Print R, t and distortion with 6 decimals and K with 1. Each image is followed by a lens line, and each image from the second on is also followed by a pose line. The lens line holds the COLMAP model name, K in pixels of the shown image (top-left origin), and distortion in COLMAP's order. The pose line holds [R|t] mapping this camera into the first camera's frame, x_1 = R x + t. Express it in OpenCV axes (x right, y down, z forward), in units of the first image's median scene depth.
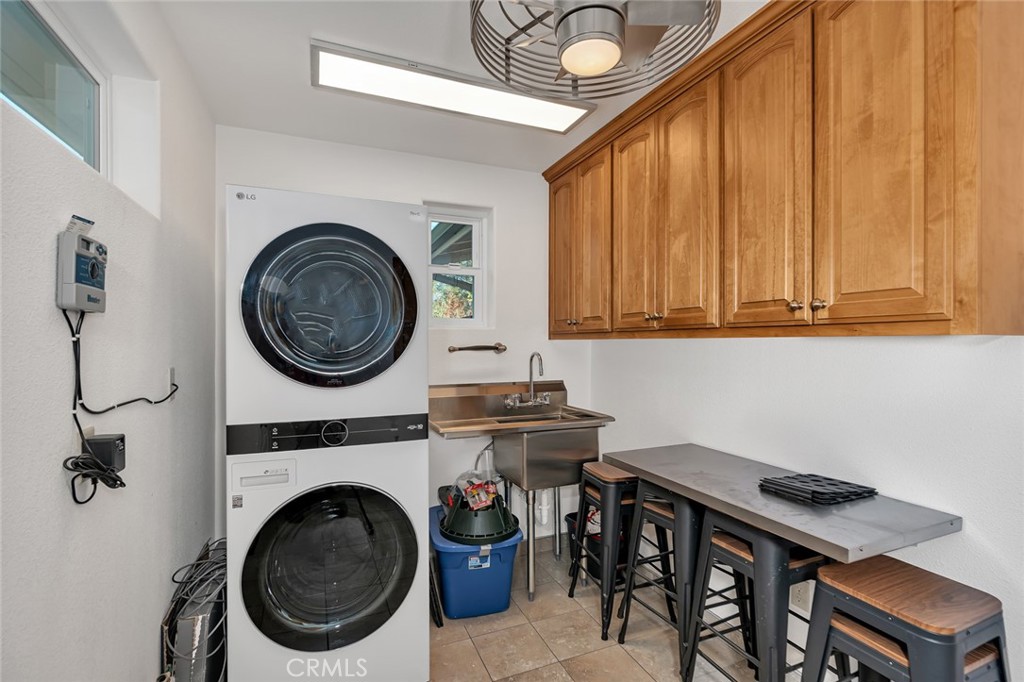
lens RADIAL K [[463.3, 0, 514.0], [0, 463.3, 341.4], [0, 0, 1]] dist [-0.012332, 0.002625]
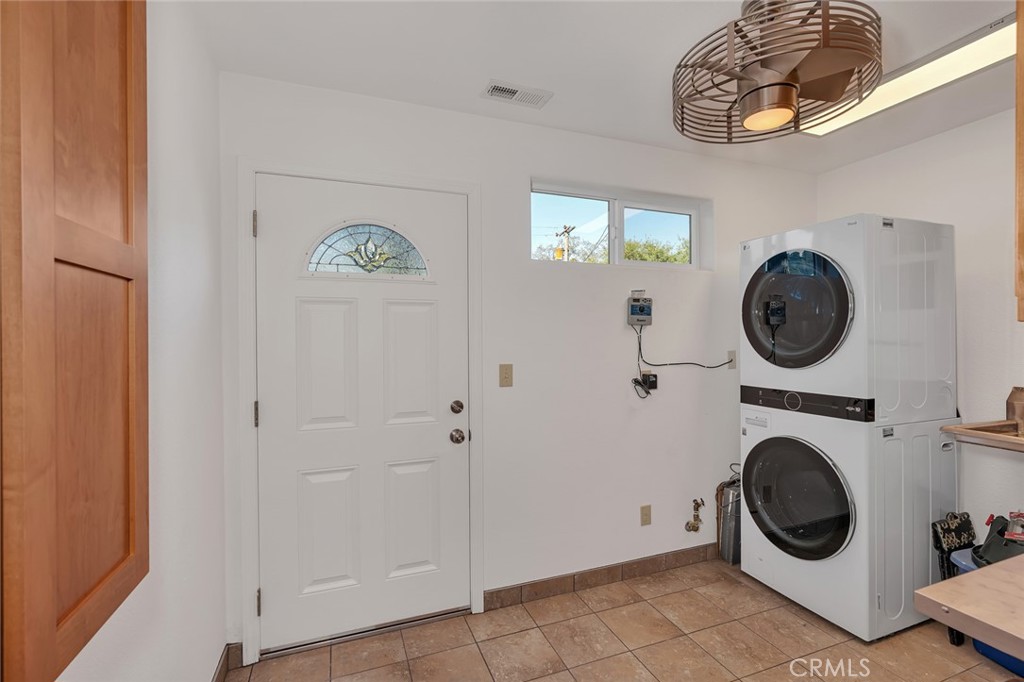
lens RADIAL K [[463.3, 0, 514.0], [0, 463.3, 339.2], [0, 0, 1]] dist [-0.012332, 0.002625]
pose [[-0.038861, 0.003496, -0.999239, 1.067122], [0.010016, 0.999945, 0.003109, 0.002676], [0.999194, -0.009887, -0.038894, 0.242460]]
